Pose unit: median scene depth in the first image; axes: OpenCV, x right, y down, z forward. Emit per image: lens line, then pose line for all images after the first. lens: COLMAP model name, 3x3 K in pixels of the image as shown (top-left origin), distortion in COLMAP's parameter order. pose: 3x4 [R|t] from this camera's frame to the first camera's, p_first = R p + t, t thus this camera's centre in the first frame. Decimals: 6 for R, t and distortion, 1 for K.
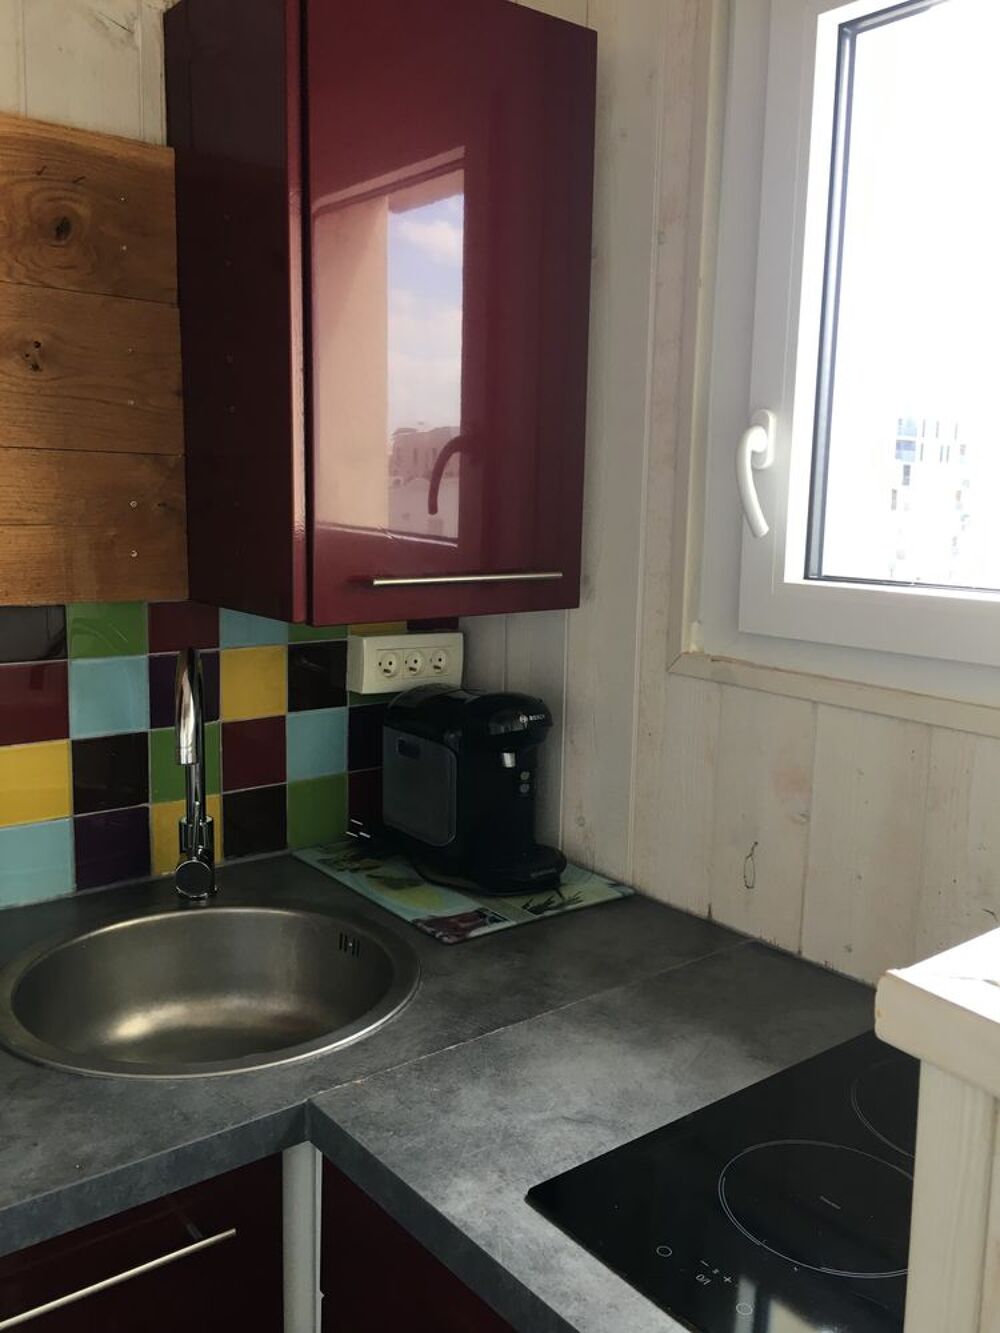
lens RADIAL K [[1145.1, 0, 500.0], [0, 1145.1, 666.5], [0, 0, 1]] dist [0.073770, -0.113171]
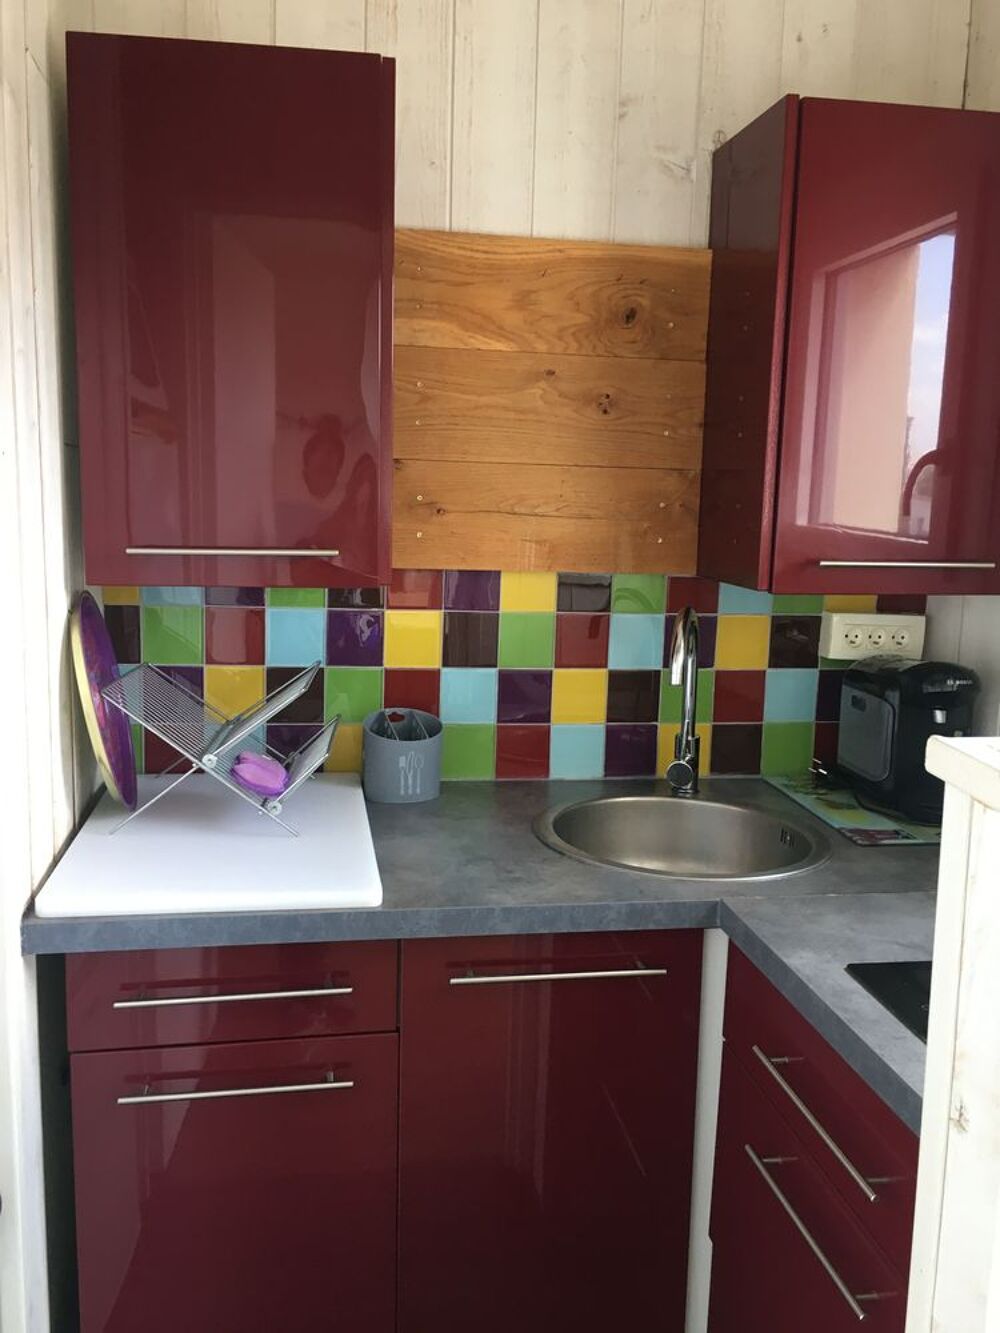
lens RADIAL K [[1145.1, 0, 500.0], [0, 1145.1, 666.5], [0, 0, 1]] dist [0.073770, -0.113171]
pose [[0.876536, 0.075235, -0.475420, 0.188272], [-0.081153, 0.996669, 0.008100, 0.059658], [0.474445, 0.031482, 0.879722, -0.318484]]
